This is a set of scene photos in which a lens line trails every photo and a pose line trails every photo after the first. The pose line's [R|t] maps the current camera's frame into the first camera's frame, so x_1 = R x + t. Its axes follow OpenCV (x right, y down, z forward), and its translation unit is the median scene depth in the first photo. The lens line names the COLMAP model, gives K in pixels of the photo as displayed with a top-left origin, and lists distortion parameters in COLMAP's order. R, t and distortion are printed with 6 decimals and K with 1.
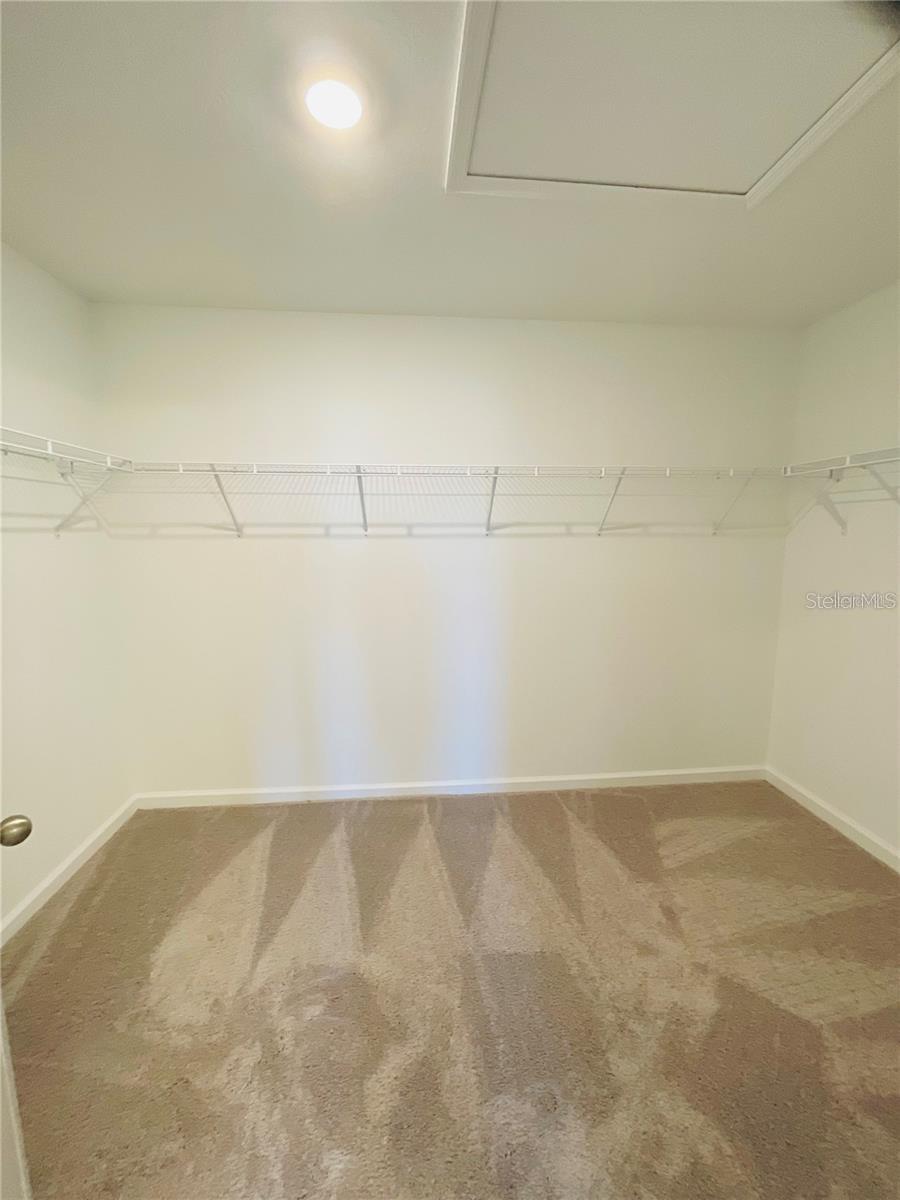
lens RADIAL K [[485.9, 0, 453.5], [0, 485.9, 593.4], [0, 0, 1]] dist [-0.000578, 0.000065]
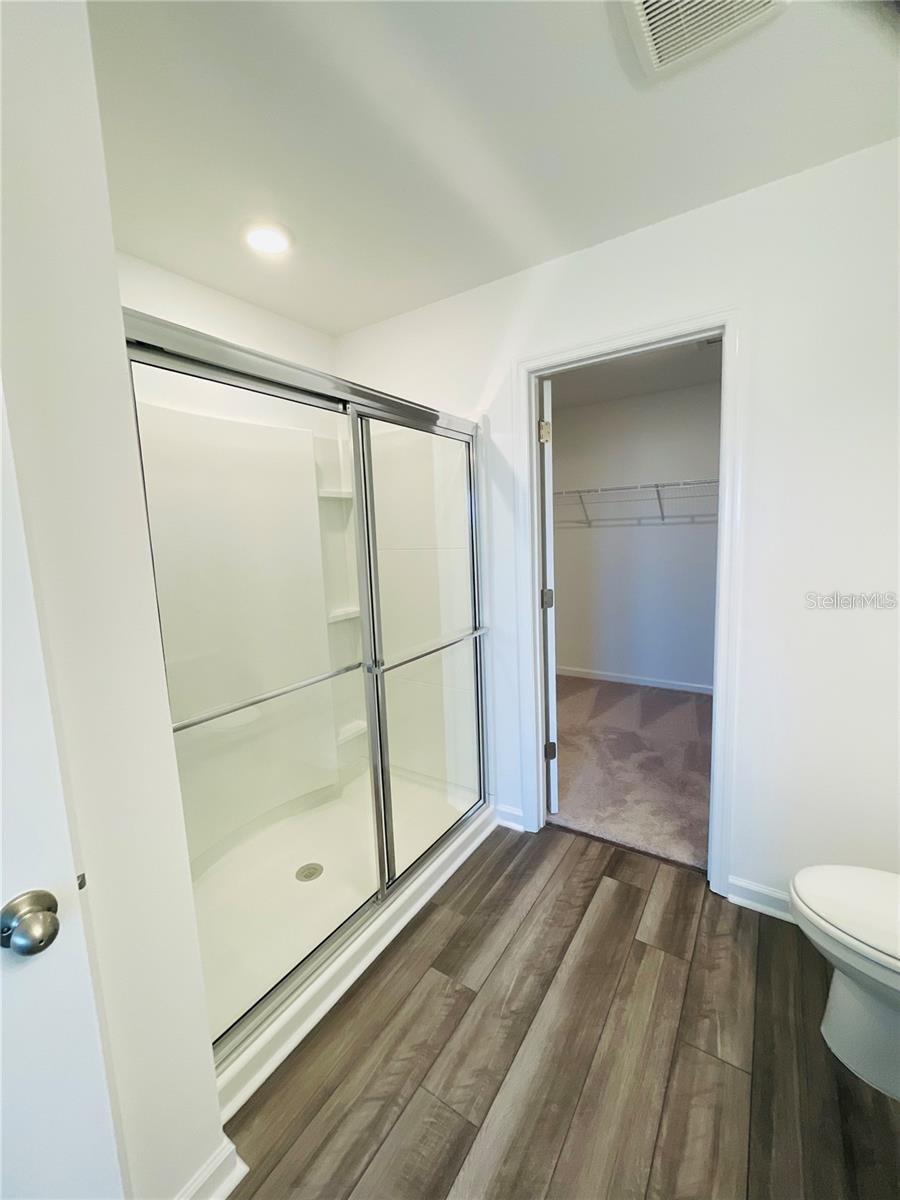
lens RADIAL K [[485.9, 0, 453.5], [0, 485.9, 593.4], [0, 0, 1]] dist [-0.000578, 0.000065]
pose [[0.783910, 0.045599, -0.619197, 0.349515], [-0.036304, 0.998959, 0.027605, 0.115384], [0.619812, 0.000839, 0.784750, -0.861898]]
